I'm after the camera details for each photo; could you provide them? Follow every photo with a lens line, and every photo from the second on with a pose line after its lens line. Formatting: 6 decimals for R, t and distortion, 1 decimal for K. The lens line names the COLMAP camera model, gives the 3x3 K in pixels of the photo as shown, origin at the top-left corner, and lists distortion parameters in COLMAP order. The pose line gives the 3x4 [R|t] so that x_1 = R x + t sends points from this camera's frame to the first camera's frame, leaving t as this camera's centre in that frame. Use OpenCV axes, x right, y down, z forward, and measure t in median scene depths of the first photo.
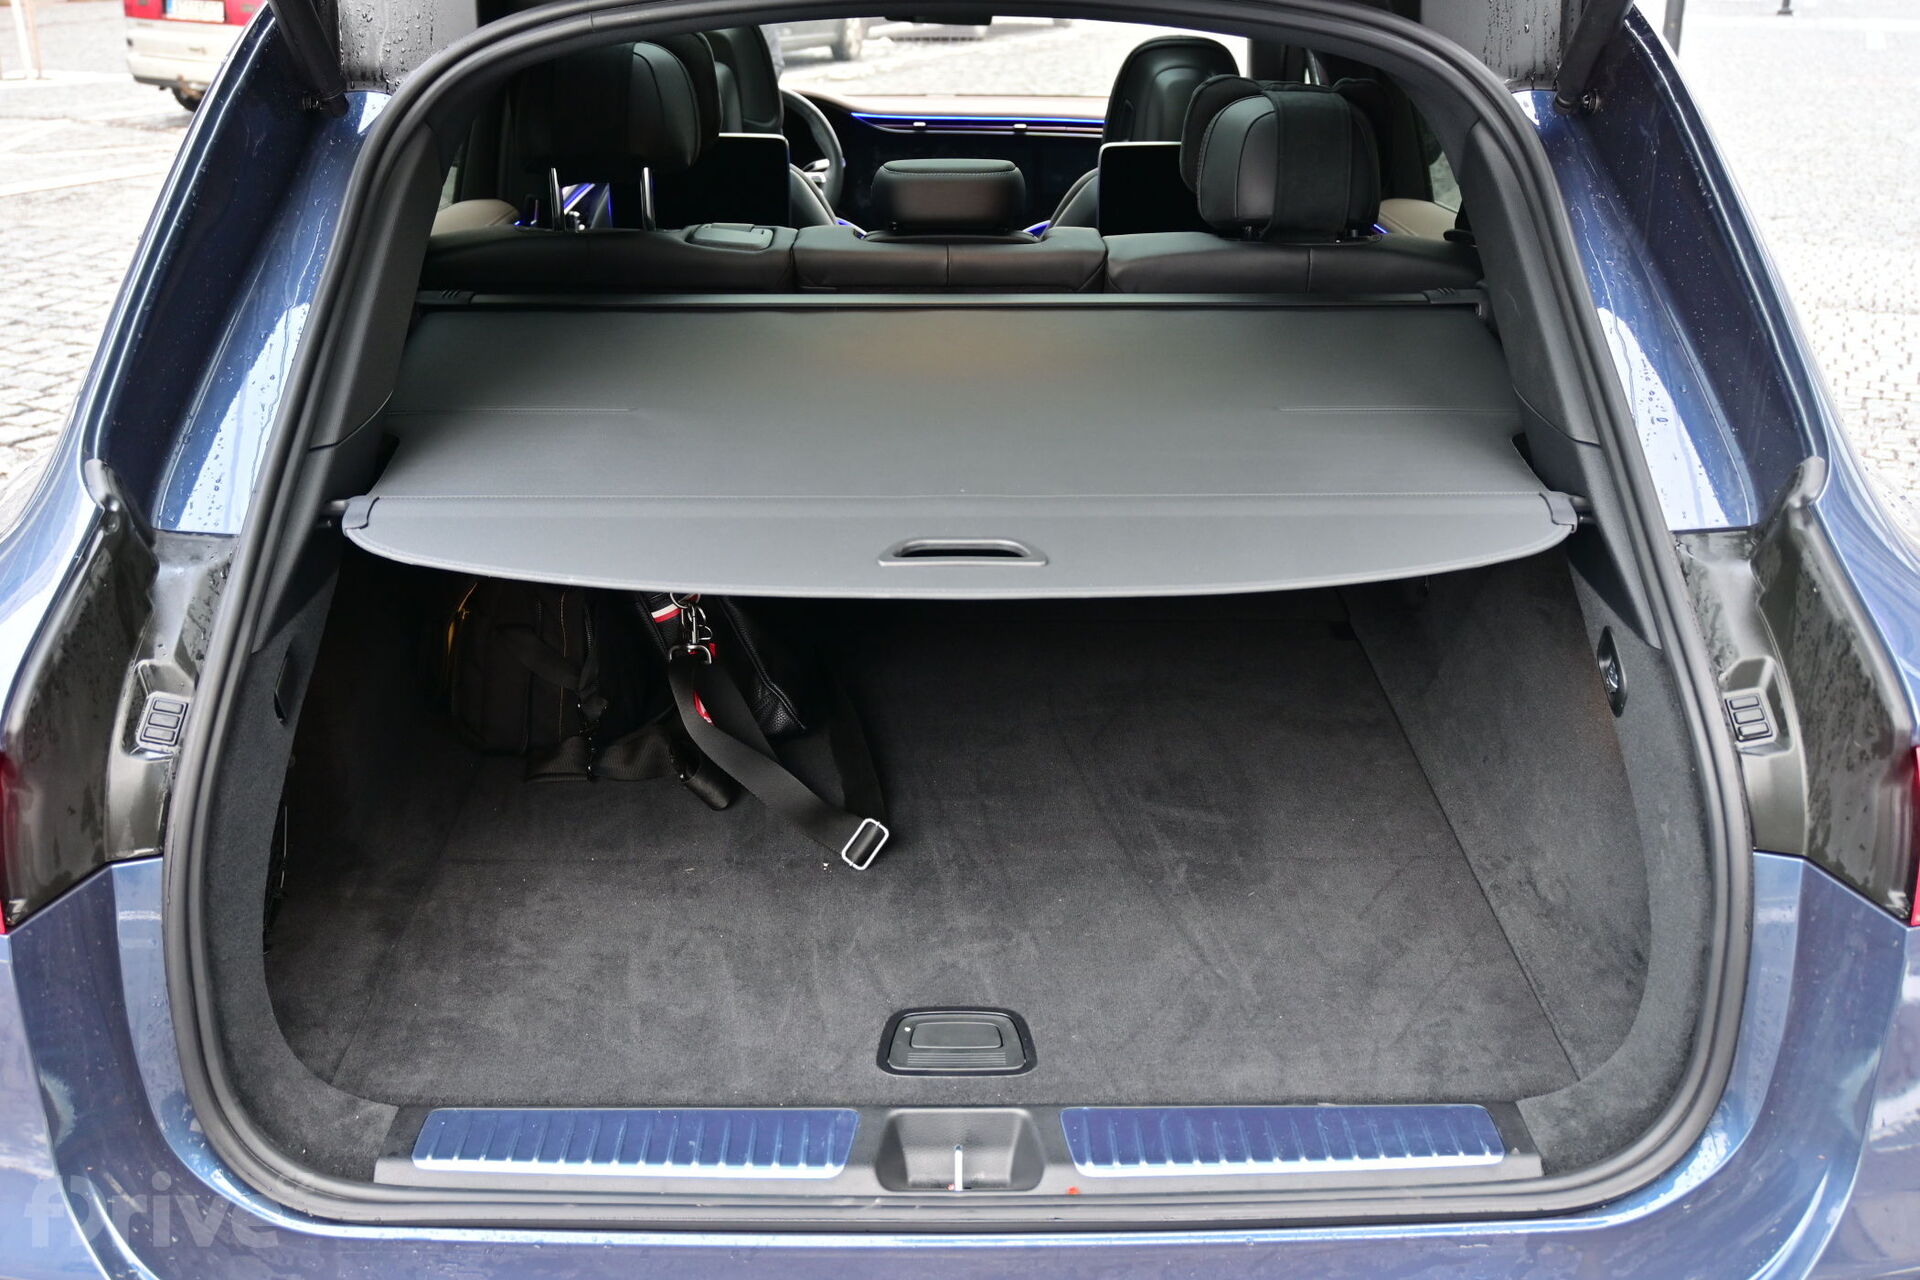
lens RADIAL K [[1936.4, 0, 958.2], [0, 1936.4, 648.2], [0, 0, 1]] dist [-0.001400, 0.000000]
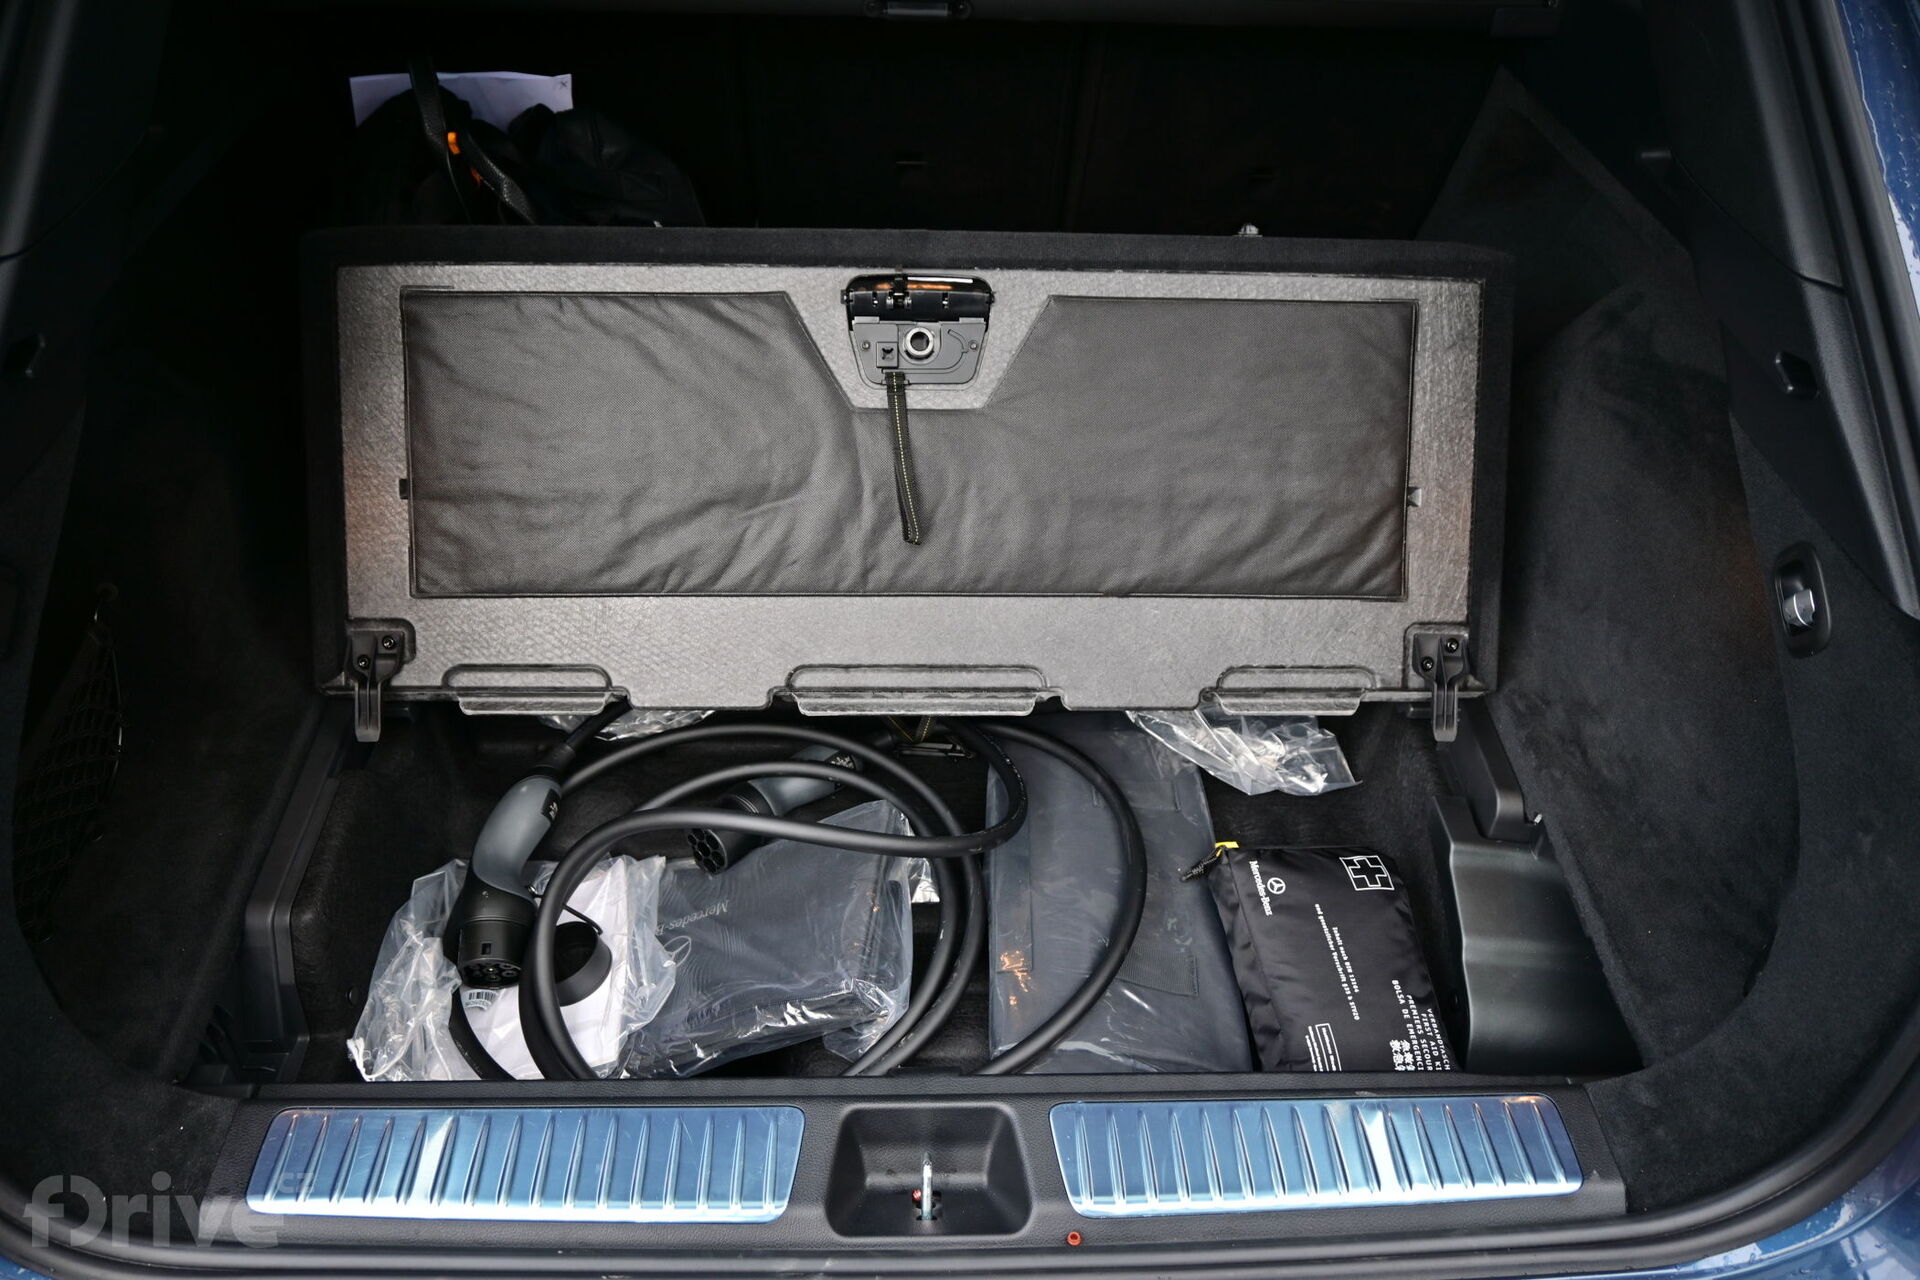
lens RADIAL K [[1420.7, 0, 960.9], [0, 1420.7, 625.7], [0, 0, 1]] dist [-0.007518, -0.002305]
pose [[0.999103, 0.009602, 0.041232, -0.012587], [-0.022048, 0.949452, 0.313138, -0.148256], [-0.036141, -0.313766, 0.948812, 0.496392]]
